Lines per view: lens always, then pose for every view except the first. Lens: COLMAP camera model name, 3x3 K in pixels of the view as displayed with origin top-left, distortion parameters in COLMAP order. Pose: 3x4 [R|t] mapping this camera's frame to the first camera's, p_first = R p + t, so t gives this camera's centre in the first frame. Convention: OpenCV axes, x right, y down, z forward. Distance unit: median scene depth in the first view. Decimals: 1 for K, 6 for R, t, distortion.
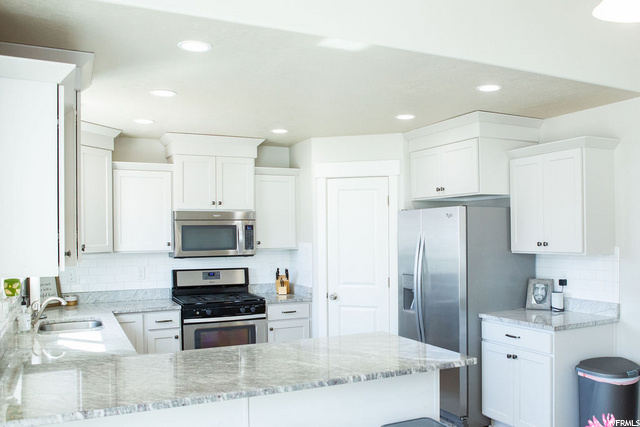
lens RADIAL K [[576.2, 0, 369.3], [0, 576.2, 239.6], [0, 0, 1]] dist [-0.085904, 0.007629]
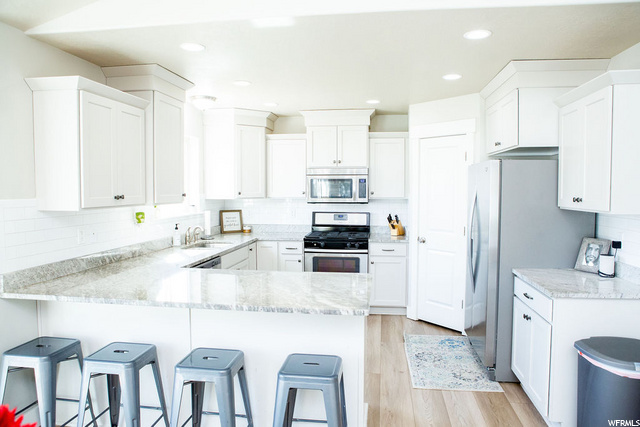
lens RADIAL K [[436.2, 0, 320.0], [0, 436.2, 213.5], [0, 0, 1]] dist [-0.104705, 0.073210]
pose [[0.807276, 0.044847, -0.588468, 0.295886], [-0.013606, 0.998258, 0.057411, -0.002944], [0.590018, -0.038340, 0.806479, 0.179571]]
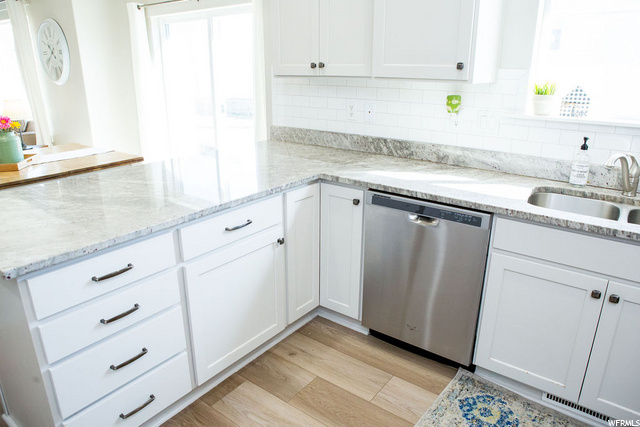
lens RADIAL K [[436.2, 0, 320.0], [0, 436.2, 213.5], [0, 0, 1]] dist [-0.104705, 0.073210]
pose [[-0.905229, 0.143726, -0.399880, -0.049460], [0.001936, 0.942445, 0.334355, 0.007152], [0.424920, 0.301894, -0.853407, 0.932639]]
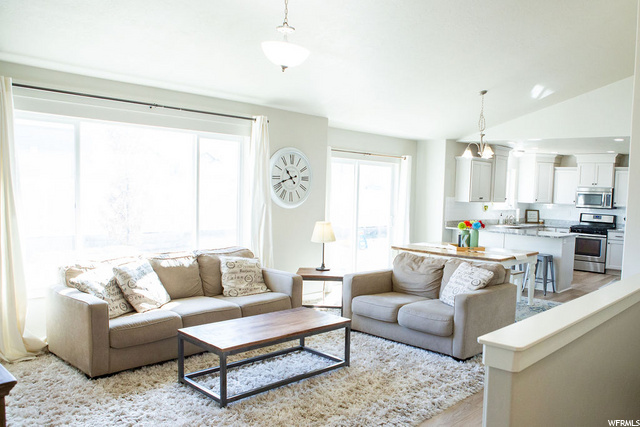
lens RADIAL K [[512.6, 0, 376.4], [0, 512.6, 235.6], [0, 0, 1]] dist [-0.107450, 0.080183]
pose [[0.371058, 0.101720, -0.923022, 1.280487], [-0.044852, 0.994785, 0.091598, -0.005826], [0.927526, 0.007411, 0.373686, -0.532294]]
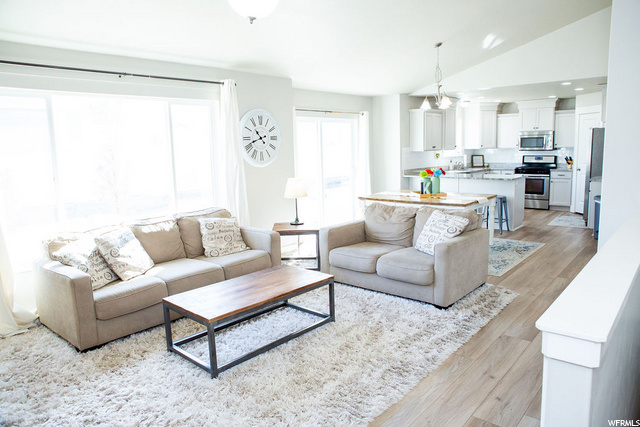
lens RADIAL K [[436.2, 0, 320.0], [0, 436.2, 213.5], [0, 0, 1]] dist [-0.104705, 0.073210]
pose [[0.356517, 0.140009, -0.923738, 1.149349], [0.016739, 0.987592, 0.156148, -0.002910], [0.934139, -0.071132, 0.349750, -0.521442]]
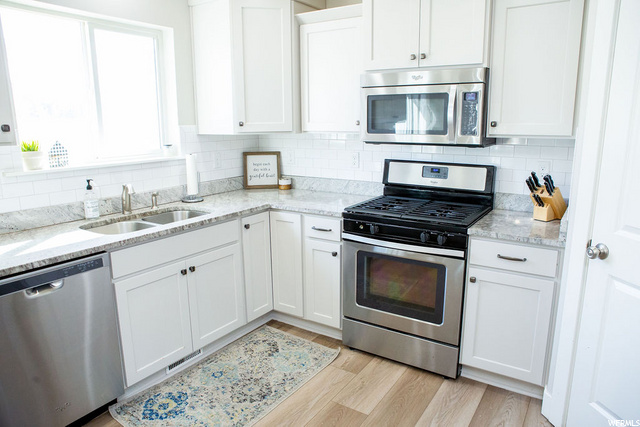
lens RADIAL K [[436.2, 0, 320.0], [0, 436.2, 213.5], [0, 0, 1]] dist [-0.104705, 0.073210]
pose [[0.480389, 0.190115, -0.856202, 0.109843], [-0.008468, 0.977184, 0.212228, 0.003816], [0.877015, -0.094702, 0.471038, 0.691674]]
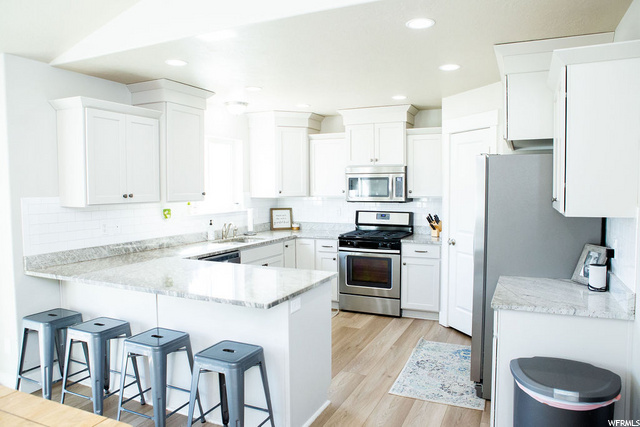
lens RADIAL K [[443.5, 0, 320.0], [0, 443.5, 213.5], [0, 0, 1]] dist [-0.111561, 0.083622]
pose [[0.600788, 0.056255, -0.797427, 0.466629], [-0.008961, 0.997932, 0.063648, -0.006568], [0.799358, -0.031093, 0.600050, 0.313757]]
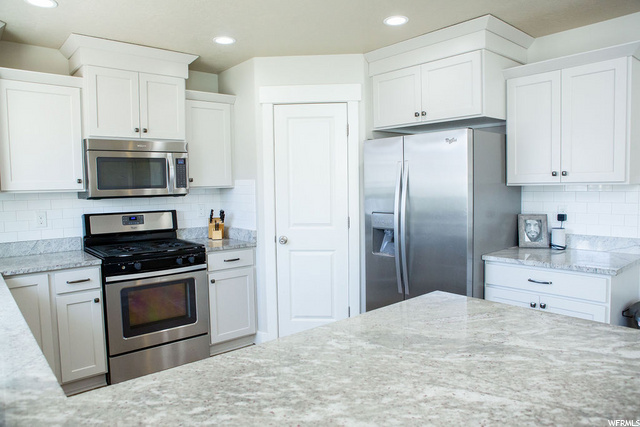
lens RADIAL K [[436.2, 0, 320.0], [0, 436.2, 213.5], [0, 0, 1]] dist [-0.104705, 0.073210]
pose [[0.976040, -0.021413, 0.216534, -0.156490], [0.010040, 0.998518, 0.053489, 0.024239], [-0.217358, -0.050033, 0.974809, 0.357305]]
